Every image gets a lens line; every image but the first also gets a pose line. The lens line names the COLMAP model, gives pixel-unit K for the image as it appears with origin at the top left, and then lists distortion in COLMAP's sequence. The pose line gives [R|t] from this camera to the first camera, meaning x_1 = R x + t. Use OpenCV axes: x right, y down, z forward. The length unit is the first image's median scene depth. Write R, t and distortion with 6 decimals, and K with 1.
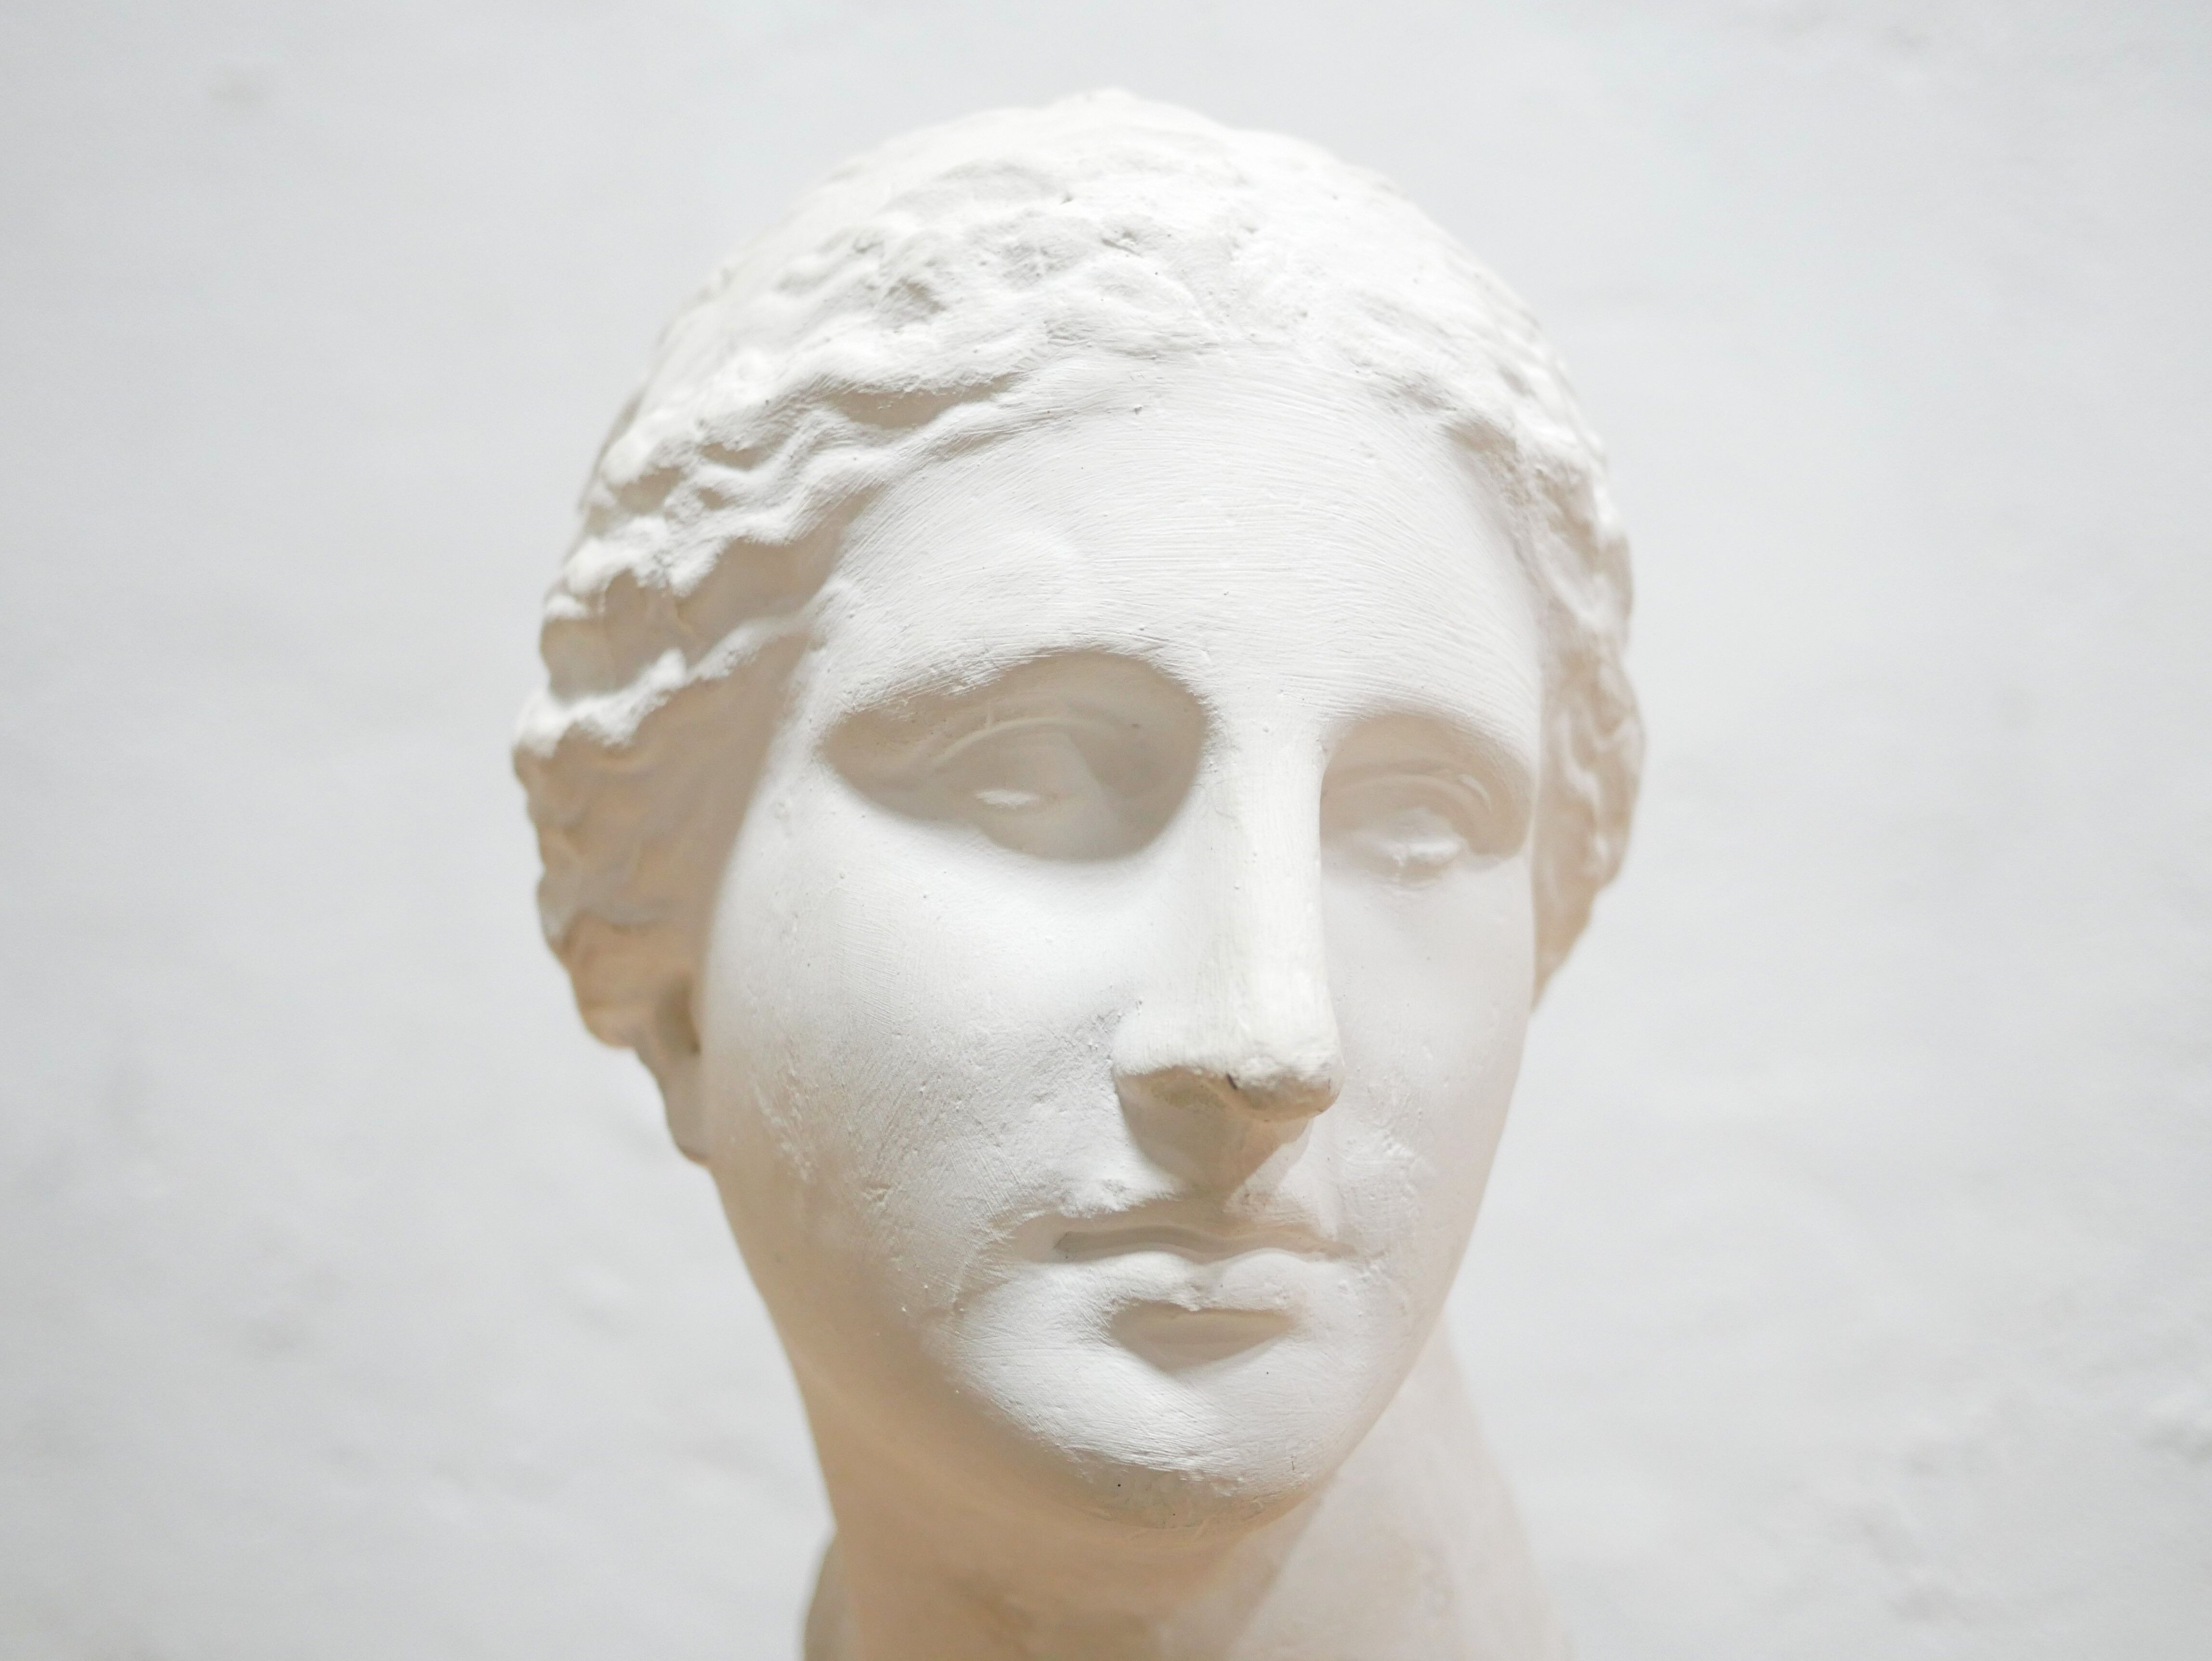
lens RADIAL K [[2540.7, 0, 1106.0], [0, 2540.7, 830.5], [0, 0, 1]] dist [-0.023479, 0.021380]
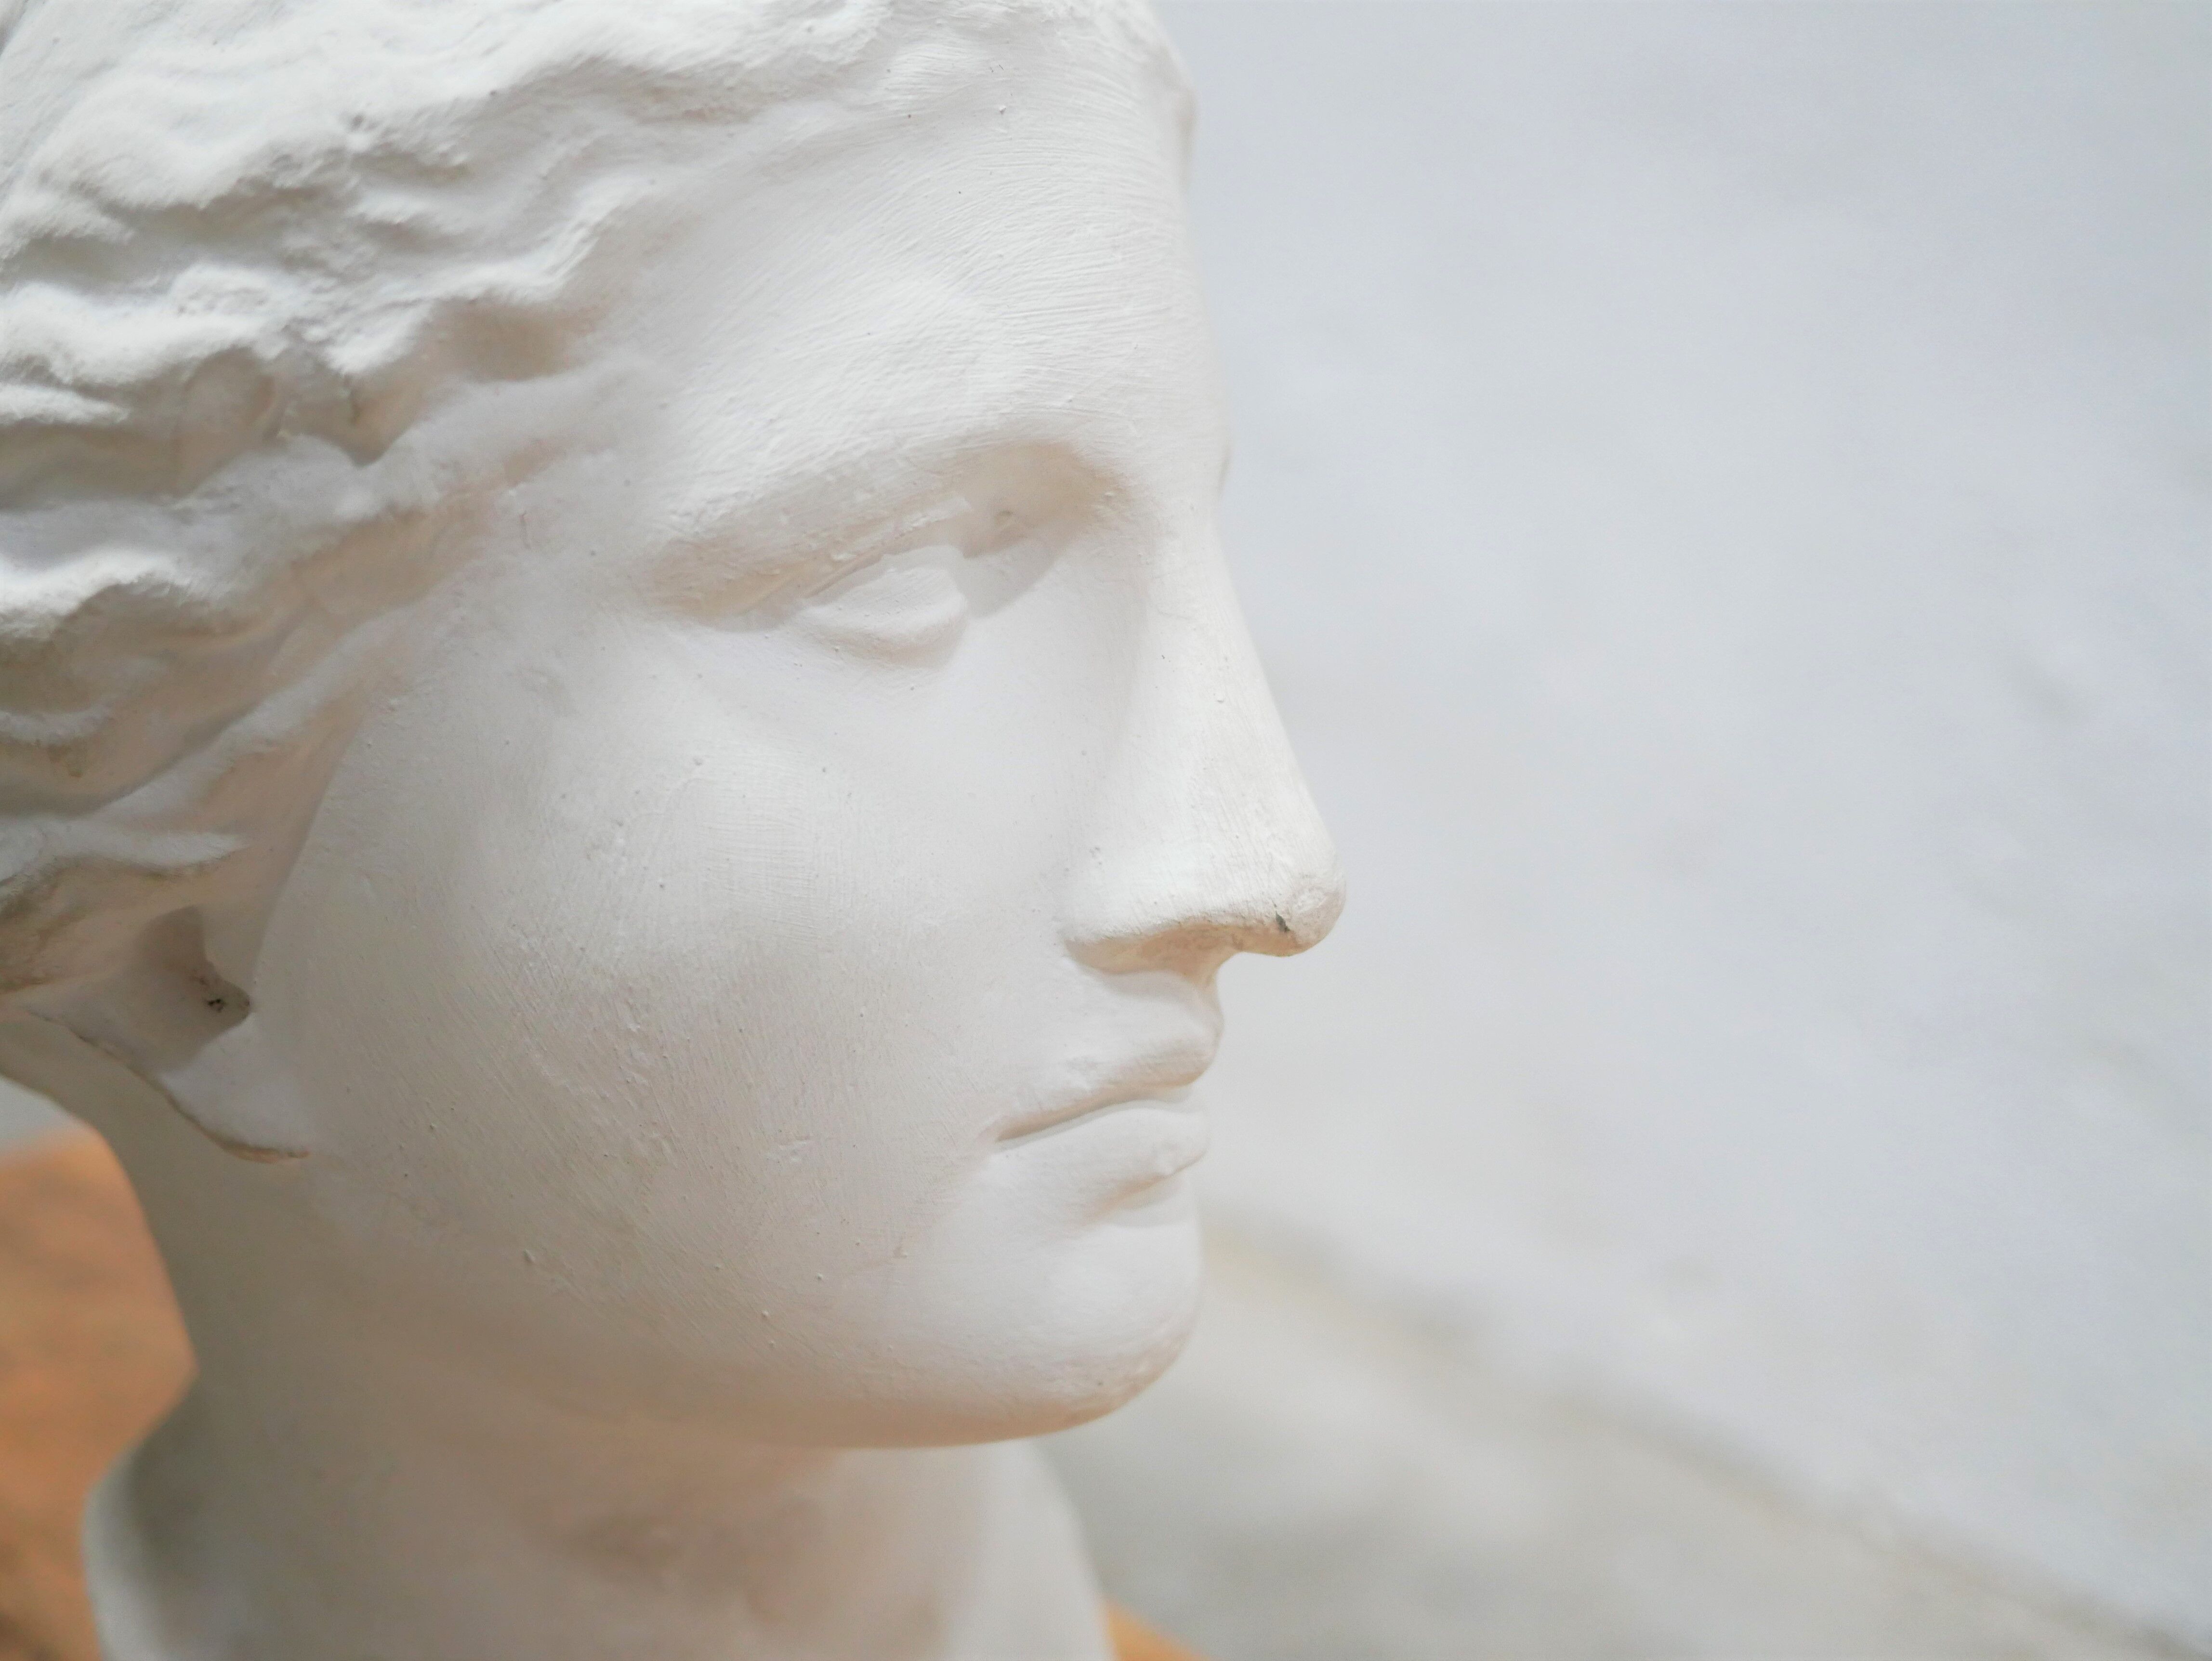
lens RADIAL K [[2540.7, 0, 1106.0], [0, 2540.7, 830.5], [0, 0, 1]] dist [-0.023479, 0.021380]
pose [[0.692818, -0.214916, 0.688342, -0.534129], [0.057016, 0.967893, 0.244812, -0.136837], [-0.718855, -0.130364, 0.682827, 0.403166]]
